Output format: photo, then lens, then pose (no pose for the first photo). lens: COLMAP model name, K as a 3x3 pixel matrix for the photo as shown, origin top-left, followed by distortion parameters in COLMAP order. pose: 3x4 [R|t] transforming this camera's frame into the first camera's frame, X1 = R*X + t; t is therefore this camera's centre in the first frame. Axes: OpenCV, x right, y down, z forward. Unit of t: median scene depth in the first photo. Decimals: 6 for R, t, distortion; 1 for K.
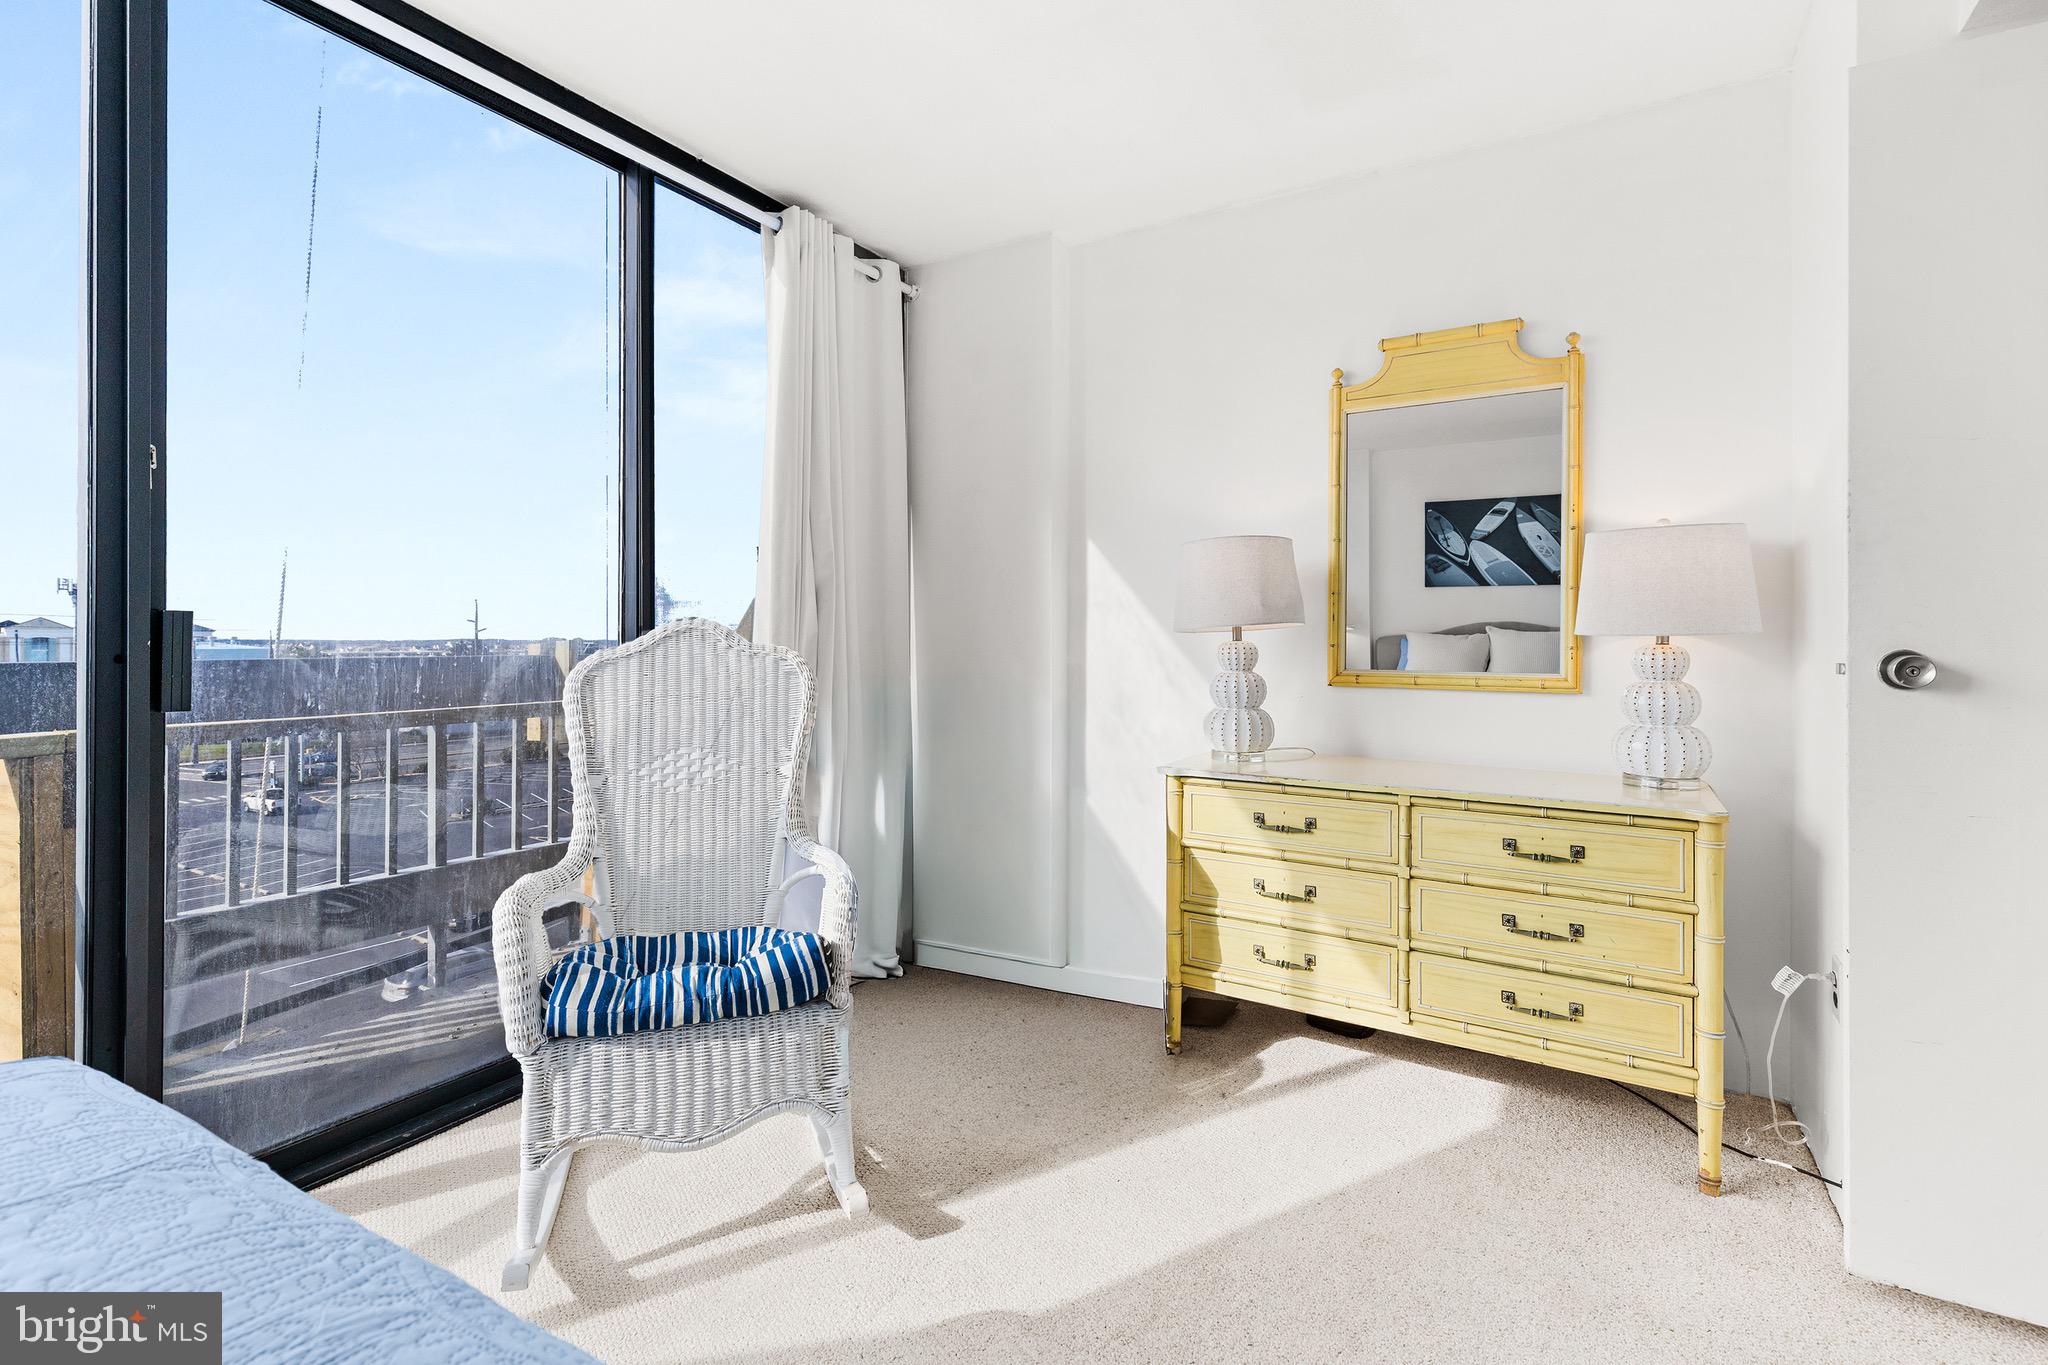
lens RADIAL K [[925.6, 0, 1016.1], [0, 925.6, 630.1], [0, 0, 1]] dist [-0.000079, 0.000272]
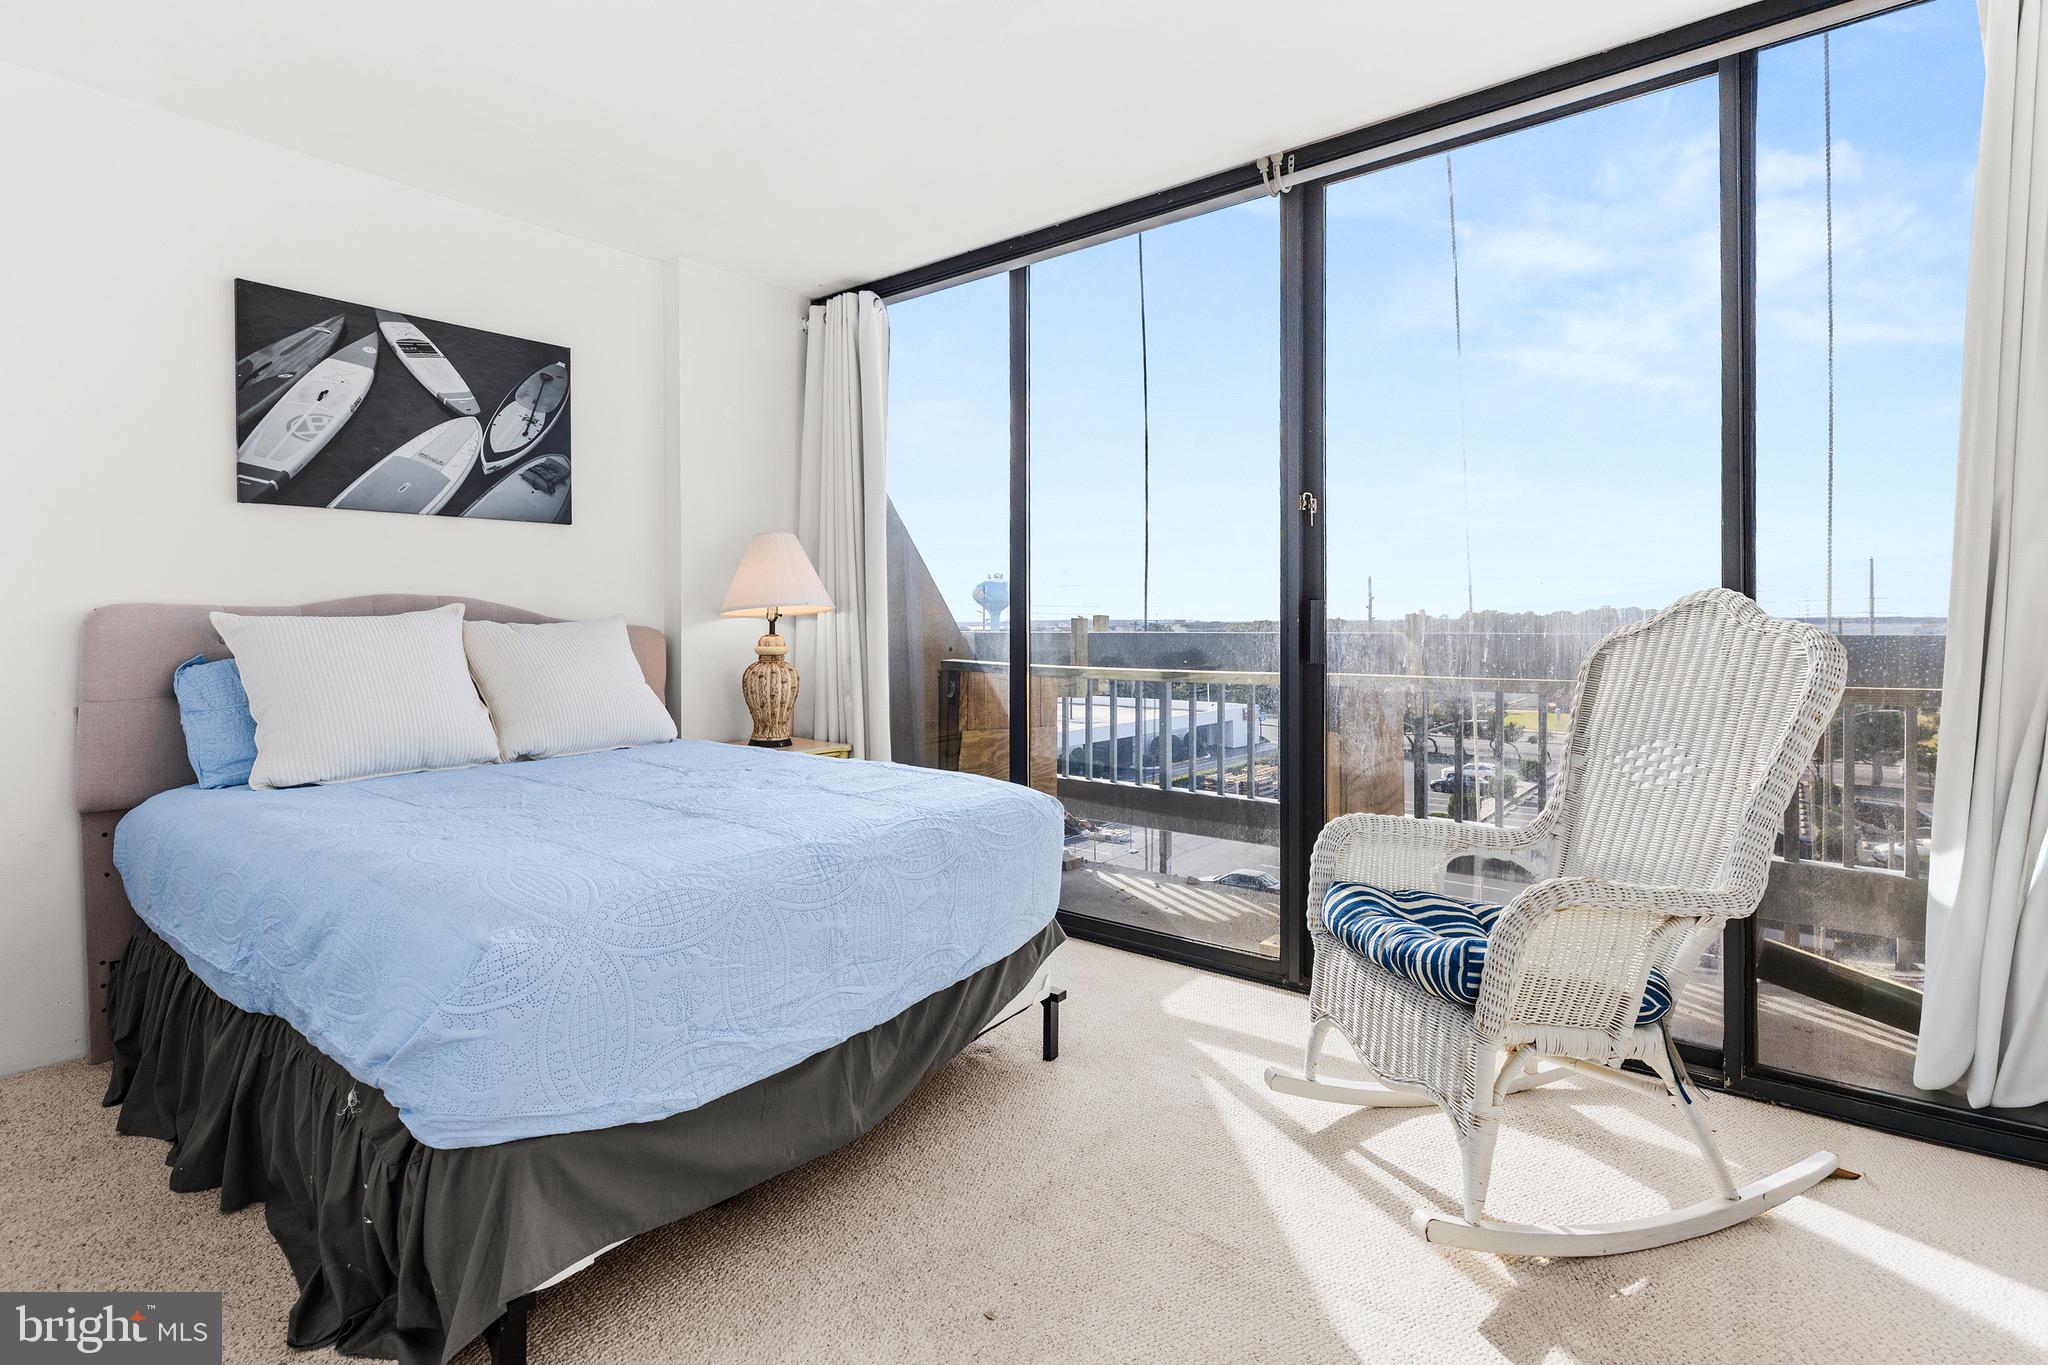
lens RADIAL K [[964.8, 0, 1023.6], [0, 964.8, 624.5], [0, 0, 1]] dist [0.003288, 0.000141]
pose [[-0.106993, -0.002380, -0.994257, 0.600178], [0.000032, 0.999997, -0.002398, 0.021454], [0.994260, -0.000288, -0.106993, 0.512479]]
